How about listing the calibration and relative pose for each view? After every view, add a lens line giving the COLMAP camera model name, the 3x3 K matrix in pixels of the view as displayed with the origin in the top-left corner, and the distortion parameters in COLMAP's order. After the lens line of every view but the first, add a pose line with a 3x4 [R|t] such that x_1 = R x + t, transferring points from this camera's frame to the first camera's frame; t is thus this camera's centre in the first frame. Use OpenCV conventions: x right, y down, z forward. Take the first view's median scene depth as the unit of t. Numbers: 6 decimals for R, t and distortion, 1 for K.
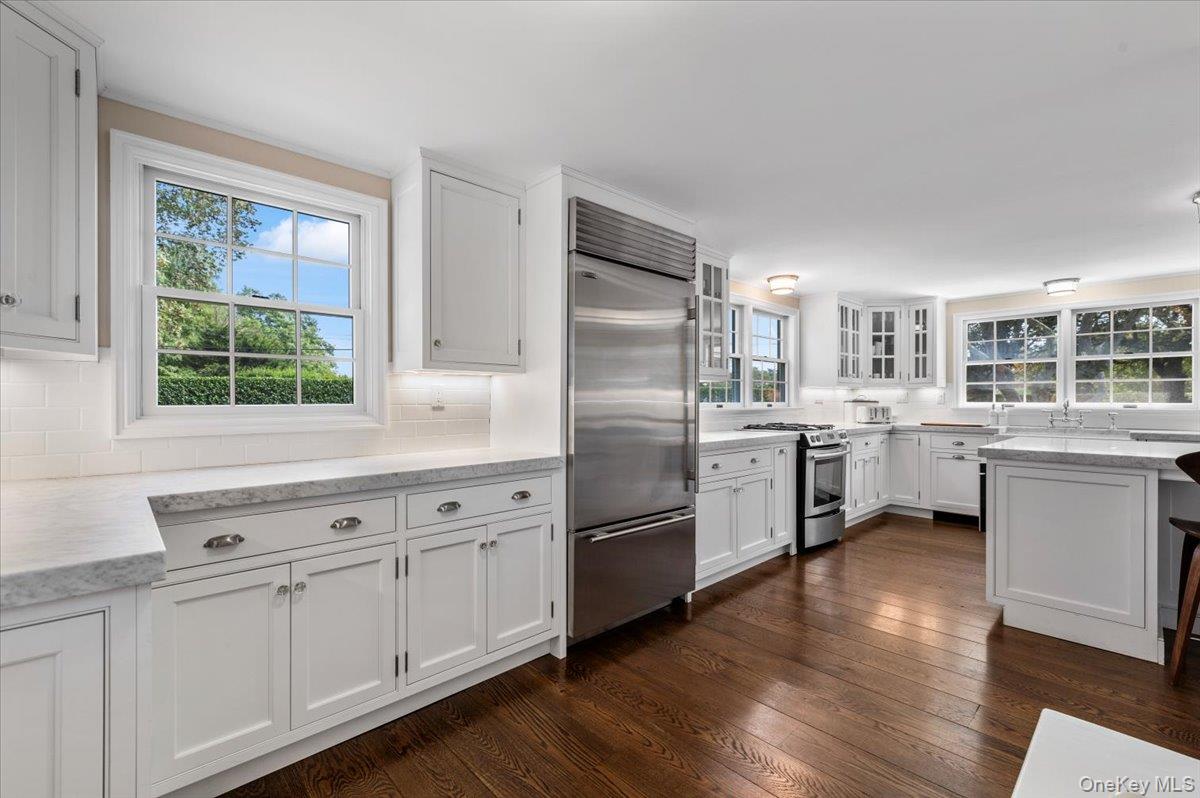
lens RADIAL K [[514.3, 0, 601.1], [0, 514.3, 400.2], [0, 0, 1]] dist [-0.000140, 0.000278]
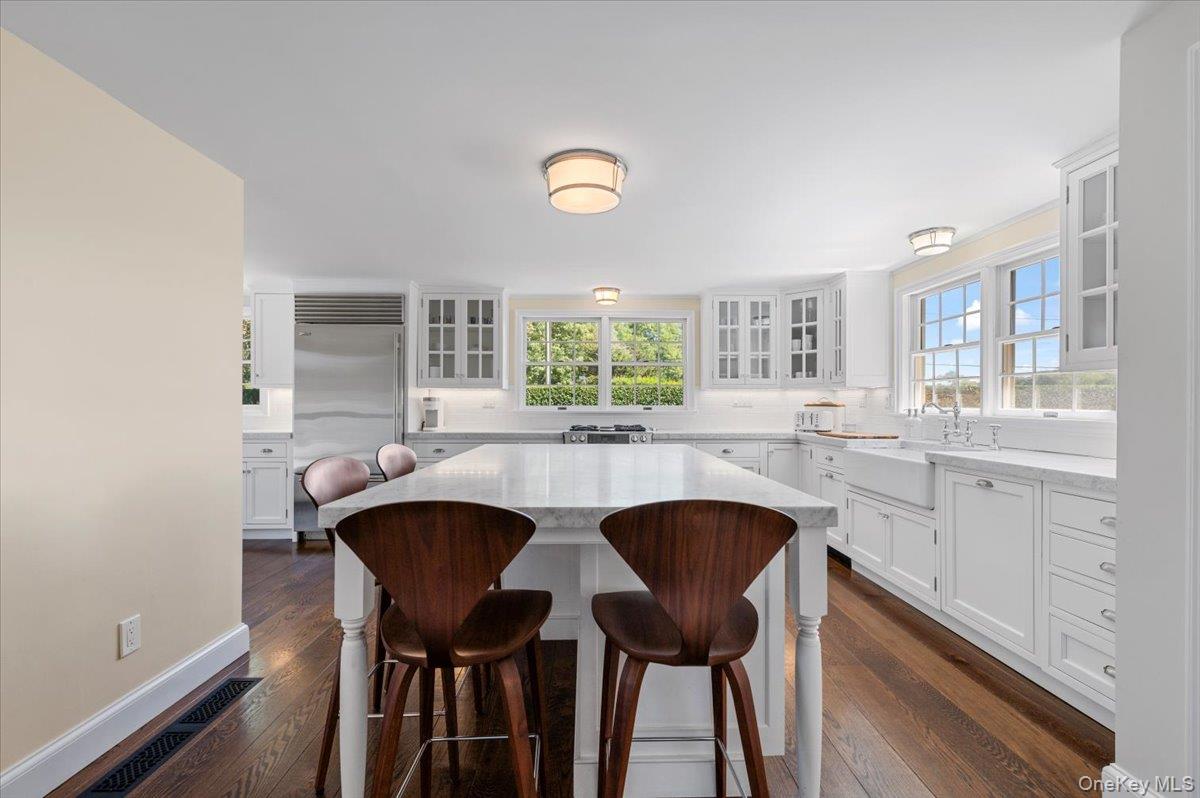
lens RADIAL K [[514.3, 0, 601.1], [0, 514.3, 400.2], [0, 0, 1]] dist [-0.000140, 0.000278]
pose [[0.743092, -0.002172, -0.669185, 0.906983], [-0.001351, 0.999988, -0.004745, -0.001505], [0.669187, 0.004430, 0.743080, 0.162098]]
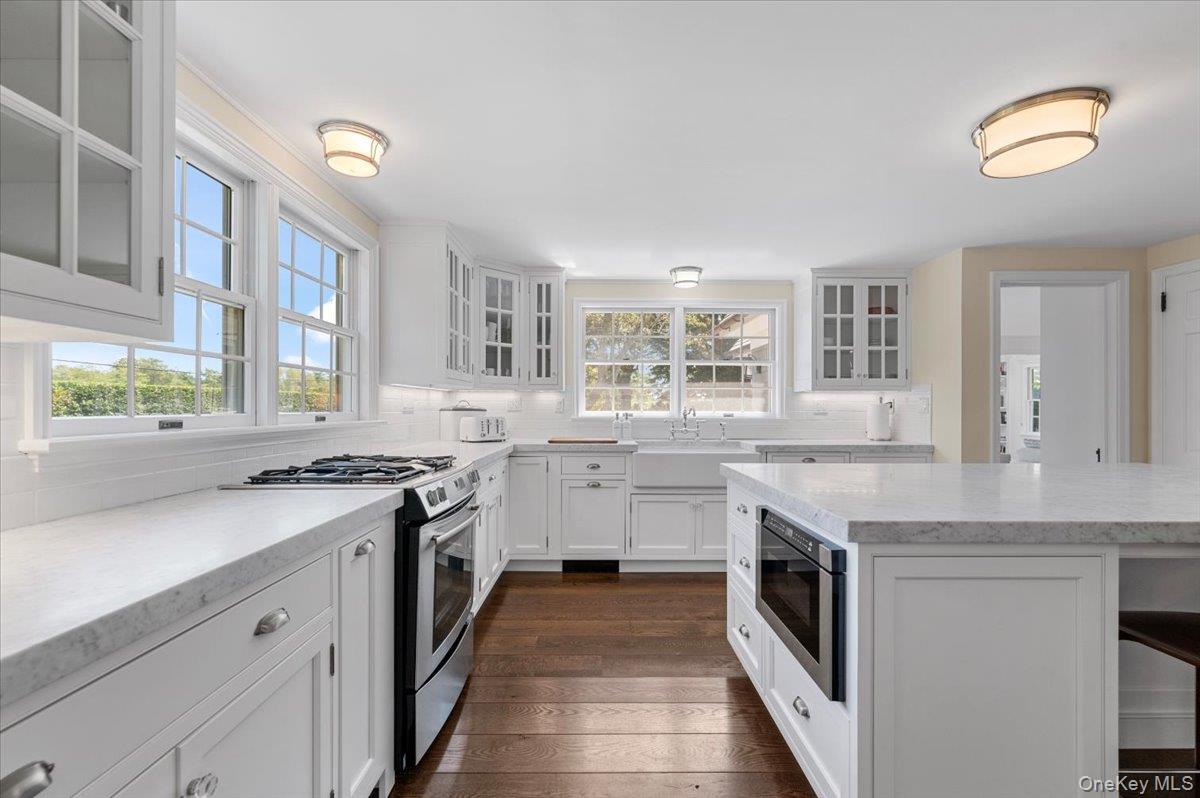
lens RADIAL K [[511.8, 0, 596.4], [0, 511.8, 409.1], [0, 0, 1]] dist [0.000054, 0.000110]
pose [[0.683524, 0.000322, 0.729928, 0.147081], [-0.003300, 0.999991, 0.002649, -0.000801], [-0.729920, -0.004219, 0.683519, 0.461856]]
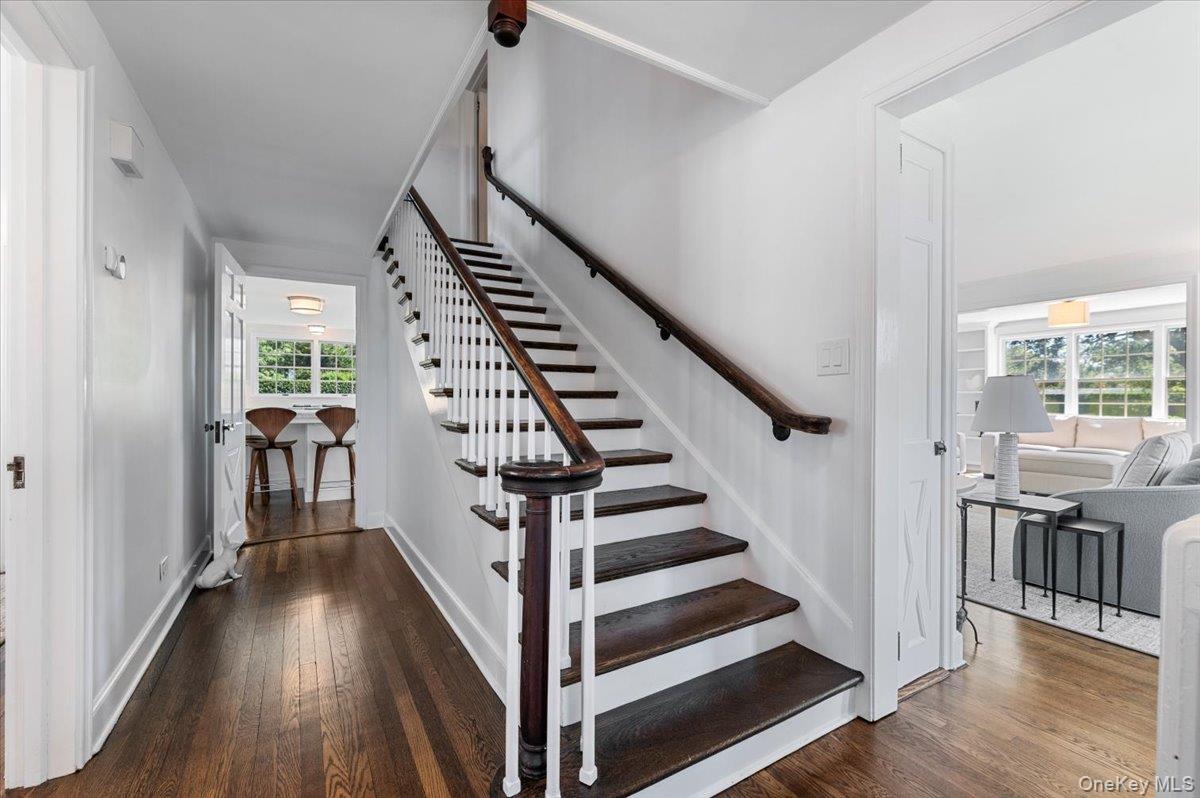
lens RADIAL K [[514.3, 0, 601.1], [0, 514.3, 400.2], [0, 0, 1]] dist [-0.000140, 0.000278]
pose [[0.974774, 0.003145, -0.223170, 1.475659], [-0.002465, 0.999991, 0.003324, 0.017541], [0.223179, -0.002690, 0.974774, -0.464603]]
